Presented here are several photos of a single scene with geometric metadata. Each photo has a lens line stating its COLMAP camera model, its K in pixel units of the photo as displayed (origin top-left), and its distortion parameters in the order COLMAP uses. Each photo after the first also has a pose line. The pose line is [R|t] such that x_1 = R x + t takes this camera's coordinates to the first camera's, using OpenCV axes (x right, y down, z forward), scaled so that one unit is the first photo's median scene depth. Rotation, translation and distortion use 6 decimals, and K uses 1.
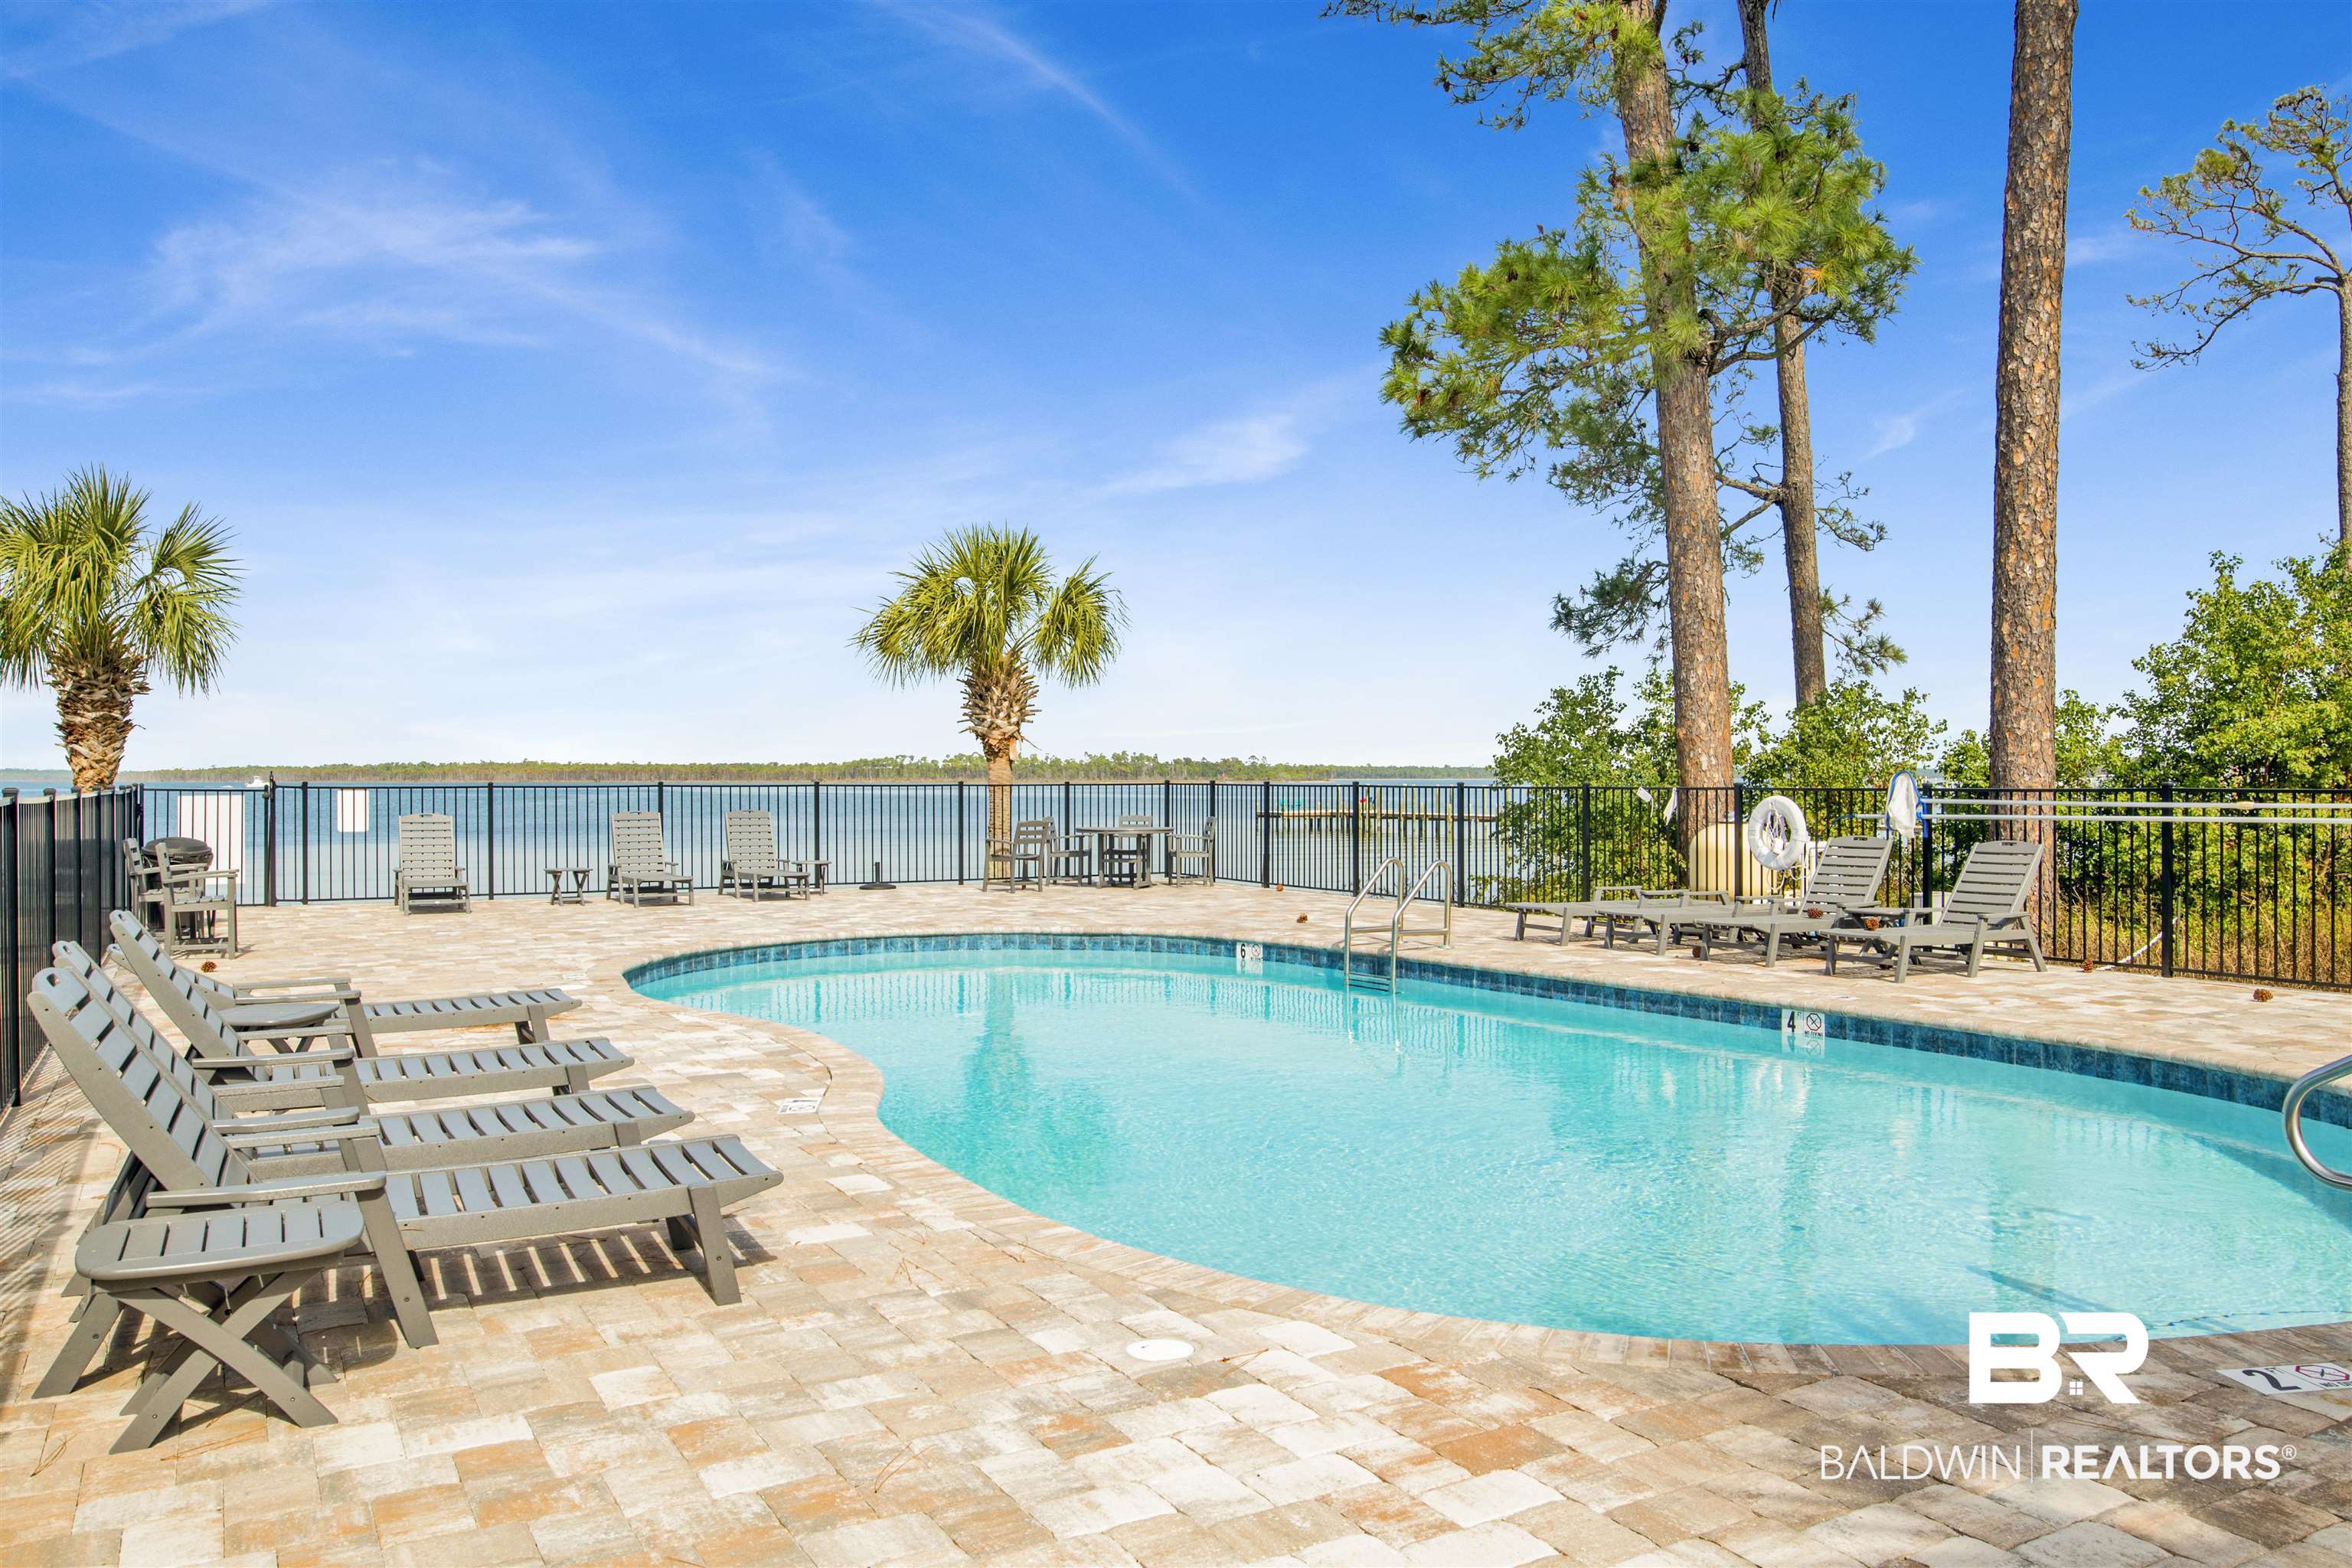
lens RADIAL K [[1734.9, 0, 1176.0], [0, 1734.9, 784.0], [0, 0, 1]] dist [-0.031666, -0.000773]
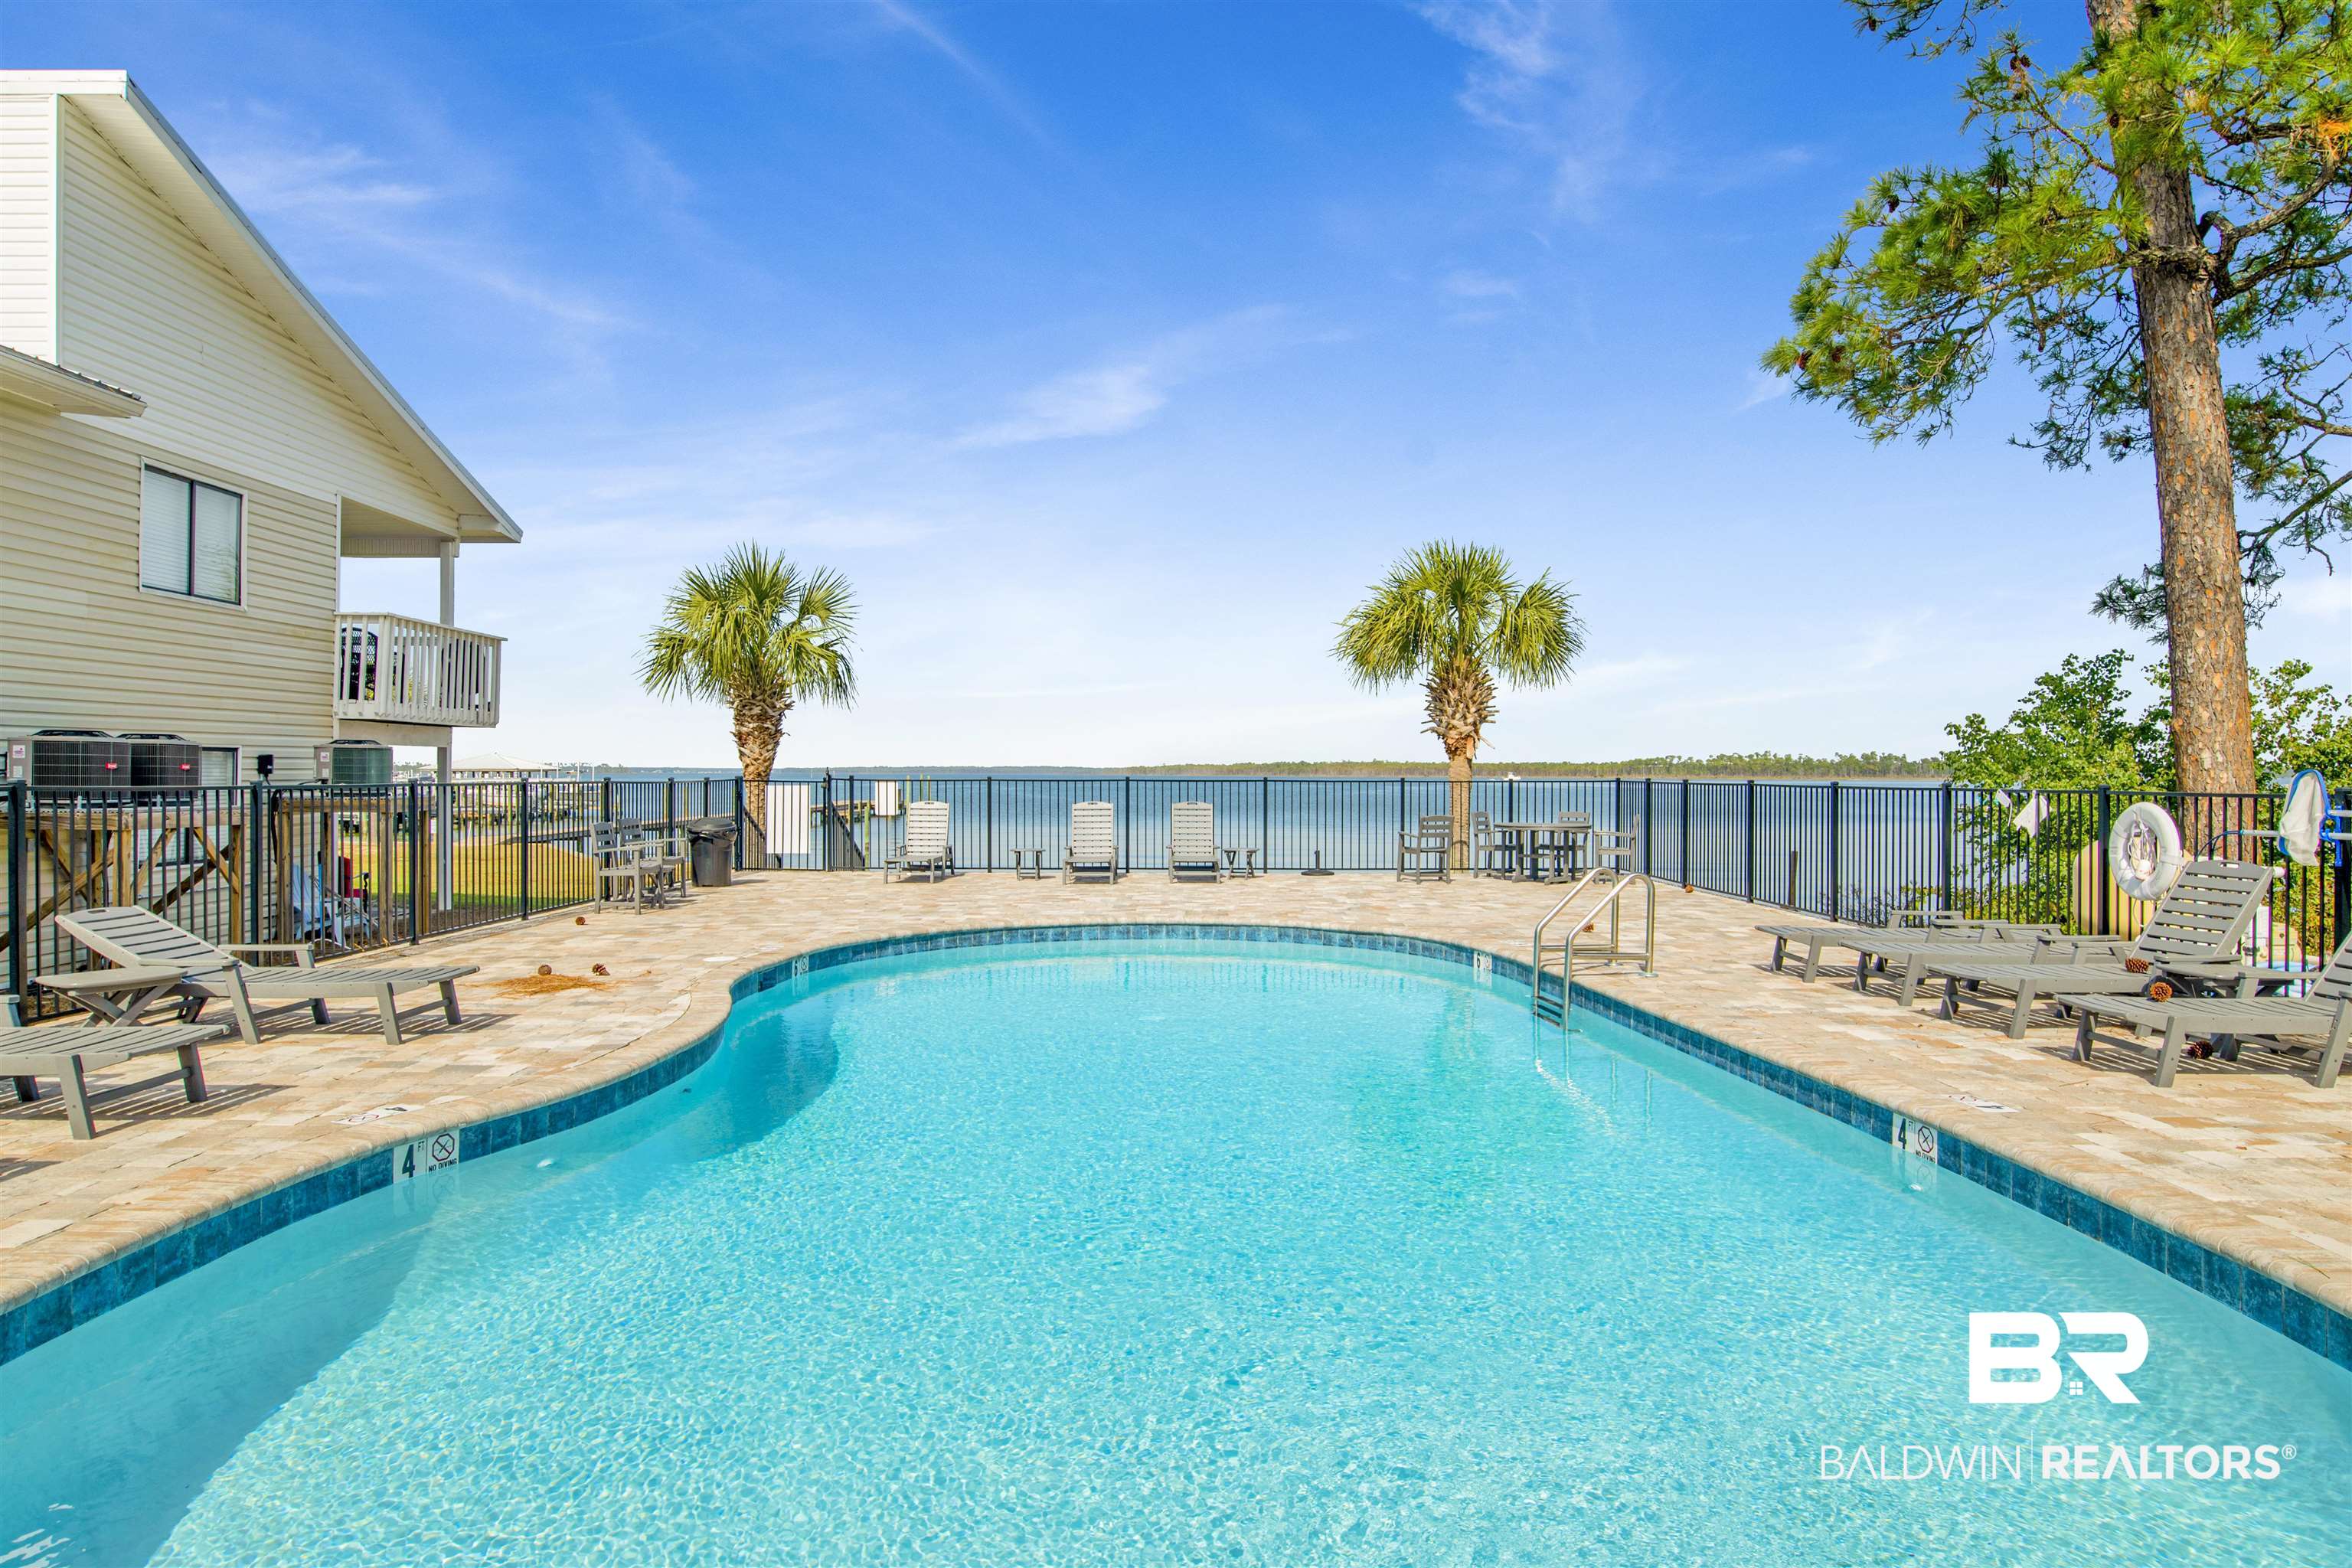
lens RADIAL K [[1385.1, 0, 1176.0], [0, 1385.1, 784.0], [0, 0, 1]] dist [-0.054792, 0.020997]
pose [[0.877767, 0.007376, -0.479031, 0.187690], [-0.005846, 0.999972, 0.004684, -0.000997], [0.479052, -0.001311, 0.877785, 0.201482]]
